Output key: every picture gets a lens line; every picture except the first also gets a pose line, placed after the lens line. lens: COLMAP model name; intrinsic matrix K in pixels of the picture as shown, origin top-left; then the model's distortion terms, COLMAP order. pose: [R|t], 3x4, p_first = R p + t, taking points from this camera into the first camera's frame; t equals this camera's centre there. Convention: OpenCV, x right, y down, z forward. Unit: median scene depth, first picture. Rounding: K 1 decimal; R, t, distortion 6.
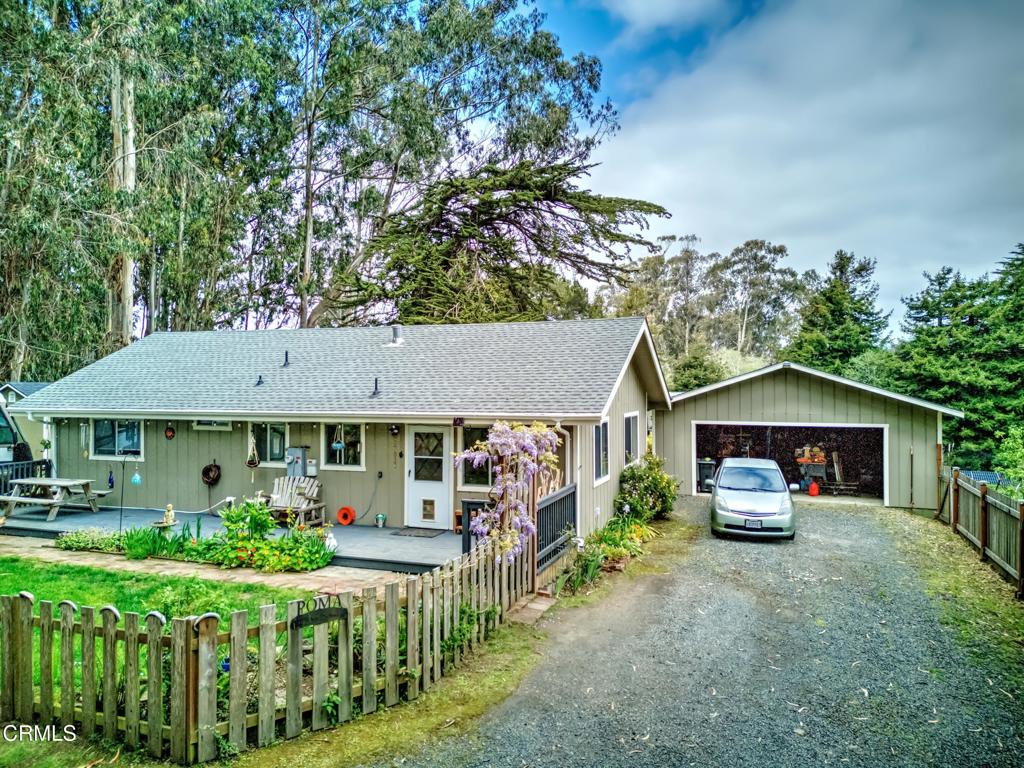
lens RADIAL K [[714.5, 0, 512.0], [0, 714.5, 384.0], [0, 0, 1]] dist [0.094437, -0.103668]
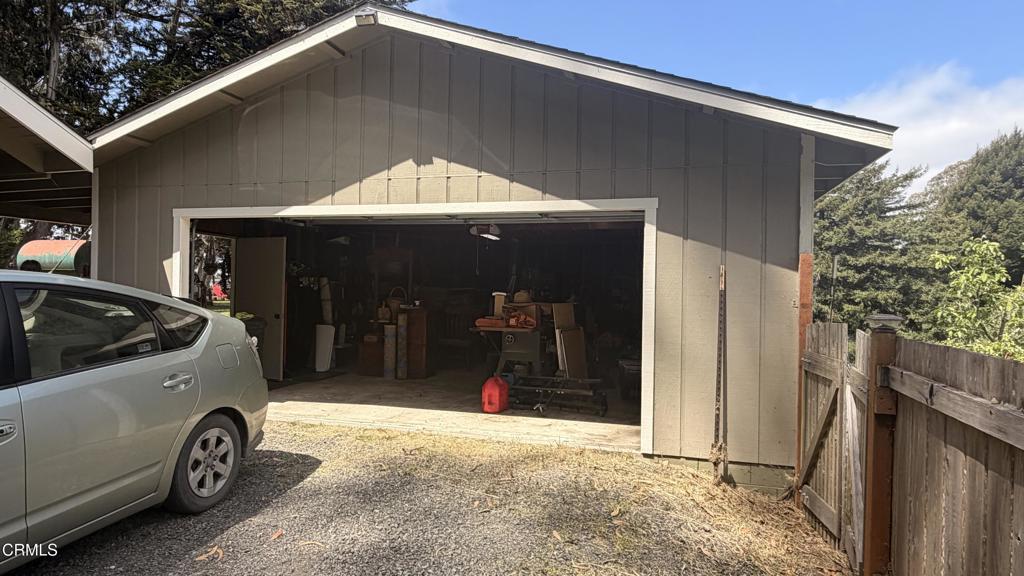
lens RADIAL K [[584.9, 0, 494.2], [0, 584.9, 286.9], [0, 0, 1]] dist [-0.002085, -0.001191]
pose [[0.997854, 0.021301, 0.061921, 0.187712], [-0.021002, 0.999764, -0.005489, 0.042412], [-0.062024, 0.004176, 0.998066, 0.325403]]
